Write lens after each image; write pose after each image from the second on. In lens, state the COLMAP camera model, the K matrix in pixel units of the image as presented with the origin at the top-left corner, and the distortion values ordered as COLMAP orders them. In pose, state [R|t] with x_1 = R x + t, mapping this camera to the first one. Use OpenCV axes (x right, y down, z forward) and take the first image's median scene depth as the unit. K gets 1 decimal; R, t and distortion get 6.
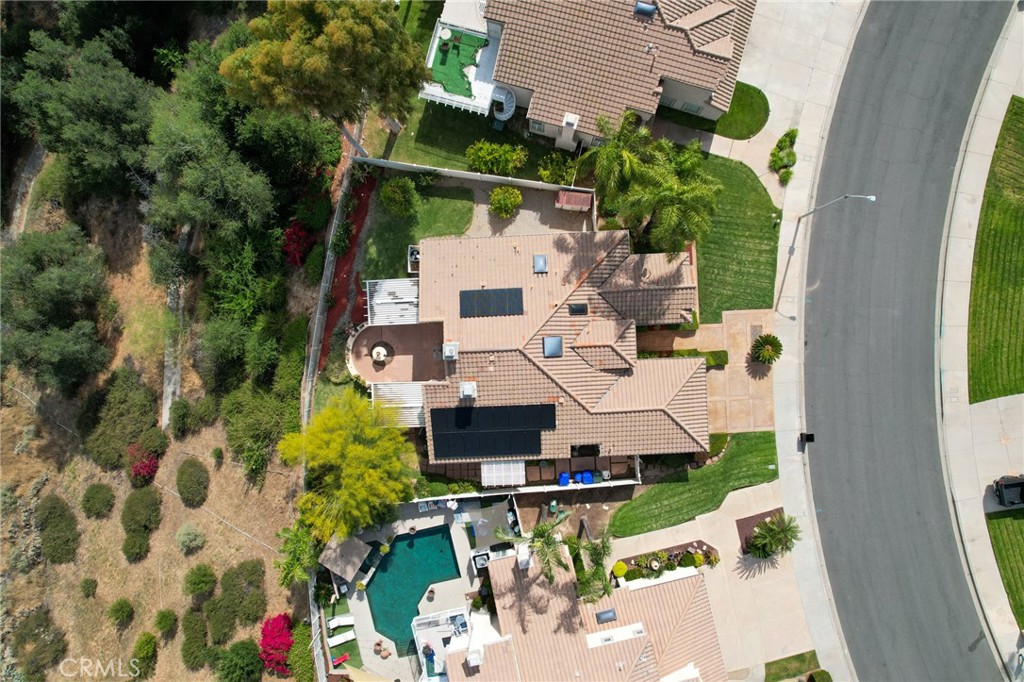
lens RADIAL K [[654.4, 0, 517.6], [0, 654.4, 345.5], [0, 0, 1]] dist [-0.072032, 0.069268]
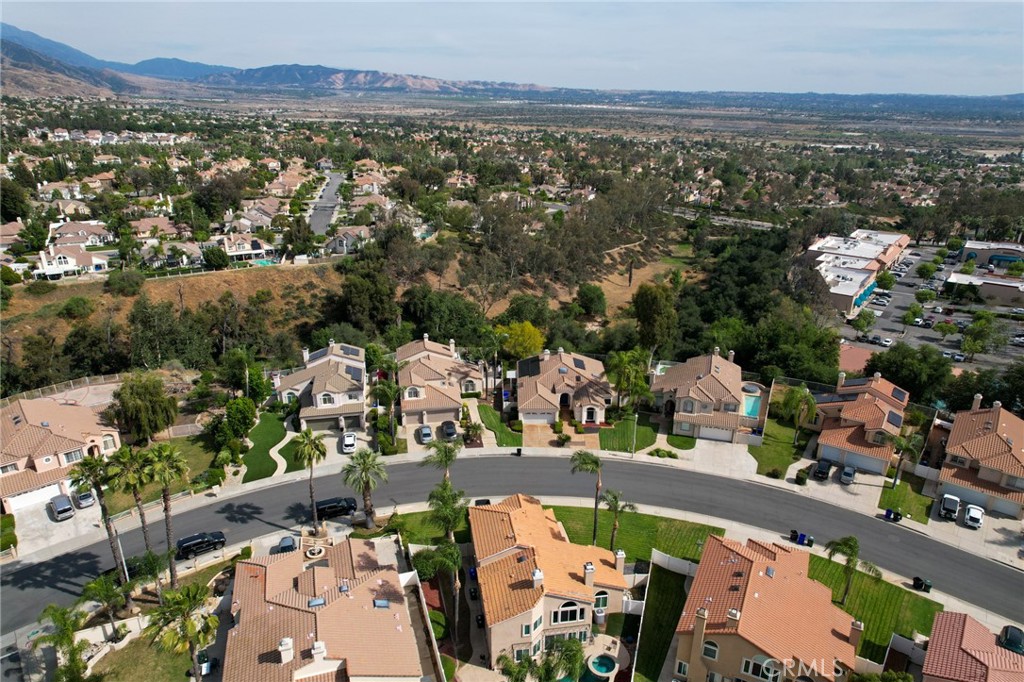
lens RADIAL K [[654.4, 0, 516.1], [0, 654.4, 343.7], [0, 0, 1]] dist [-0.072032, 0.069268]
pose [[-0.039822, 0.357835, -0.932935, 2.154877], [-0.999145, -0.024662, 0.033189, 0.092671], [-0.011132, 0.933459, 0.358511, -0.011439]]
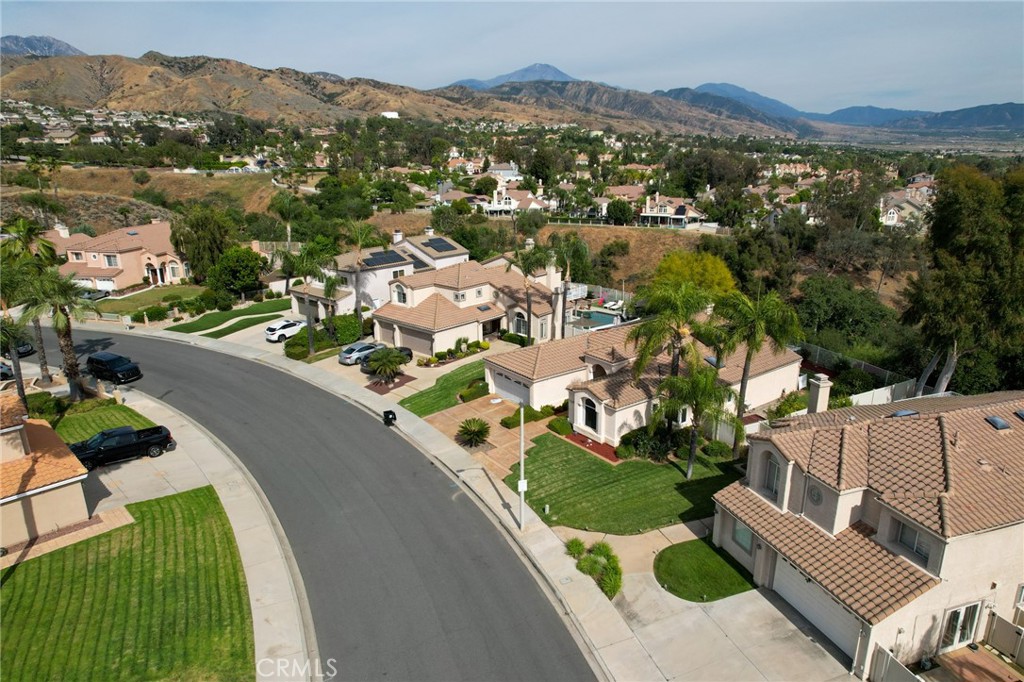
lens RADIAL K [[654.4, 0, 516.2], [0, 654.4, 343.6], [0, 0, 1]] dist [-0.072032, 0.069268]
pose [[-0.826557, 0.174986, -0.534961, 0.788021], [-0.562758, -0.239451, 0.791181, -0.706722], [0.010349, 0.955009, 0.296395, 0.602074]]
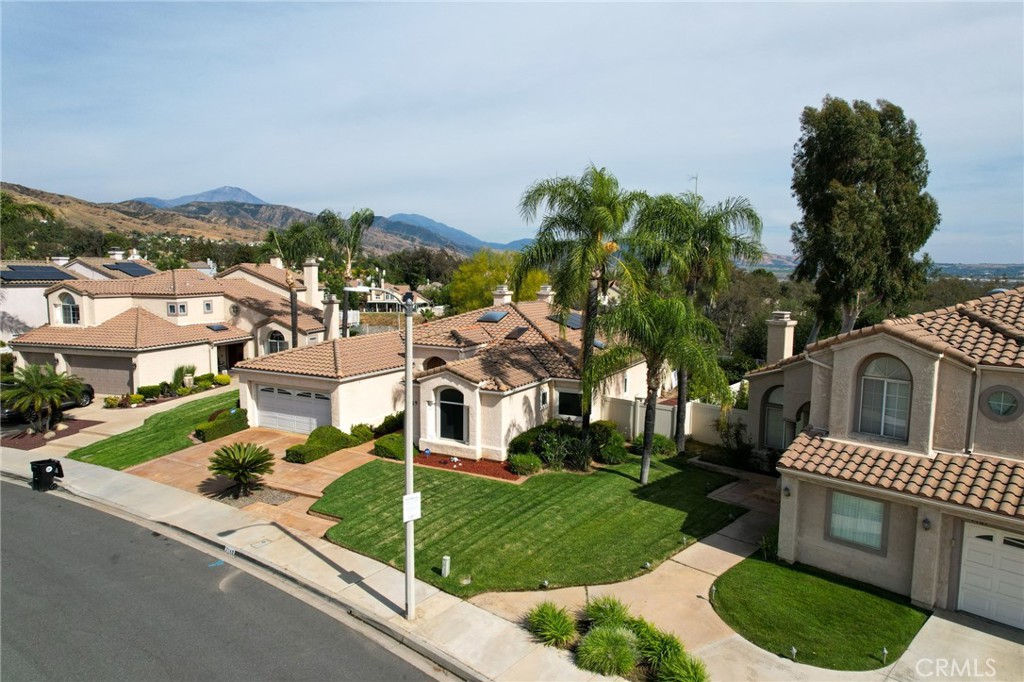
lens RADIAL K [[654.4, 0, 516.7], [0, 654.4, 343.6], [0, 0, 1]] dist [-0.072032, 0.069268]
pose [[-0.502424, 0.095137, -0.859371, 0.667347], [-0.864552, -0.067900, 0.497936, -0.387816], [-0.010979, 0.993146, 0.116365, 0.839136]]
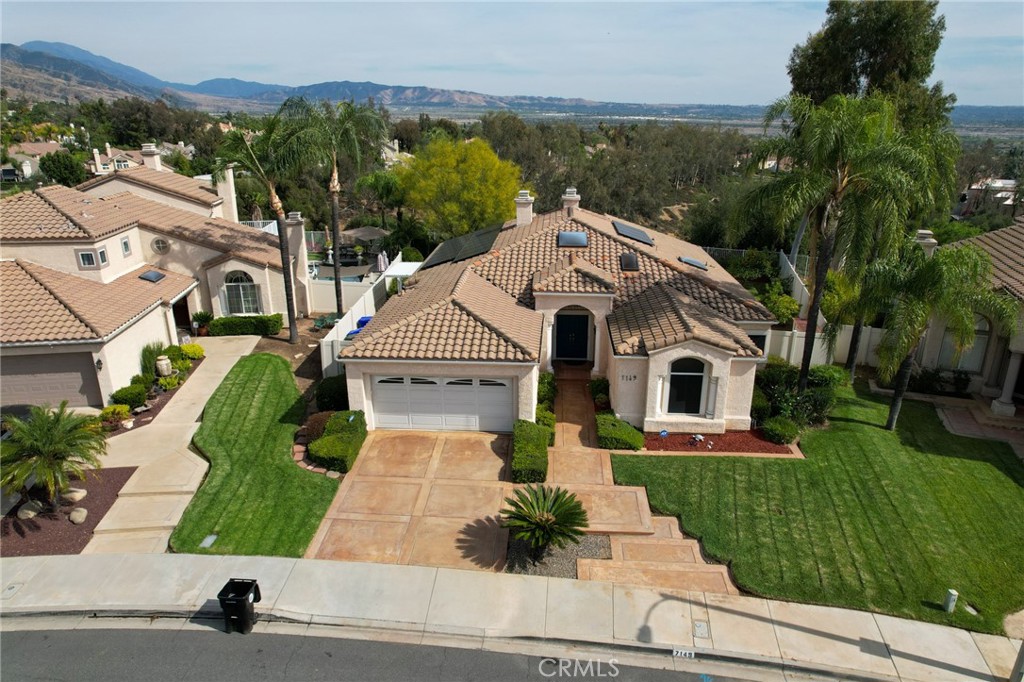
lens RADIAL K [[654.4, 0, 517.8], [0, 654.4, 345.3], [0, 0, 1]] dist [-0.072032, 0.069268]
pose [[-0.105474, 0.336232, -0.935855, 0.667924], [-0.994414, -0.039433, 0.097906, -0.010792], [-0.003985, 0.940953, 0.338513, 0.779928]]
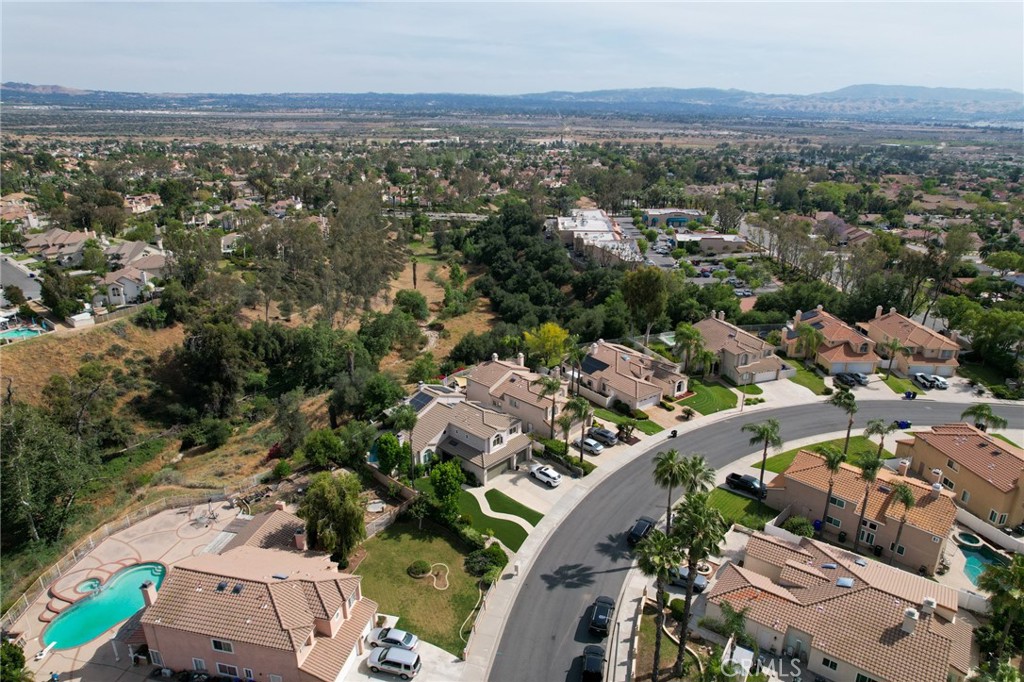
lens RADIAL K [[654.4, 0, 515.2], [0, 654.4, 344.5], [0, 0, 1]] dist [-0.072032, 0.069268]
pose [[0.544396, 0.299152, -0.783672, 1.719890], [-0.838801, 0.186564, -0.511475, 1.586248], [-0.006804, 0.935789, 0.352494, -0.008190]]
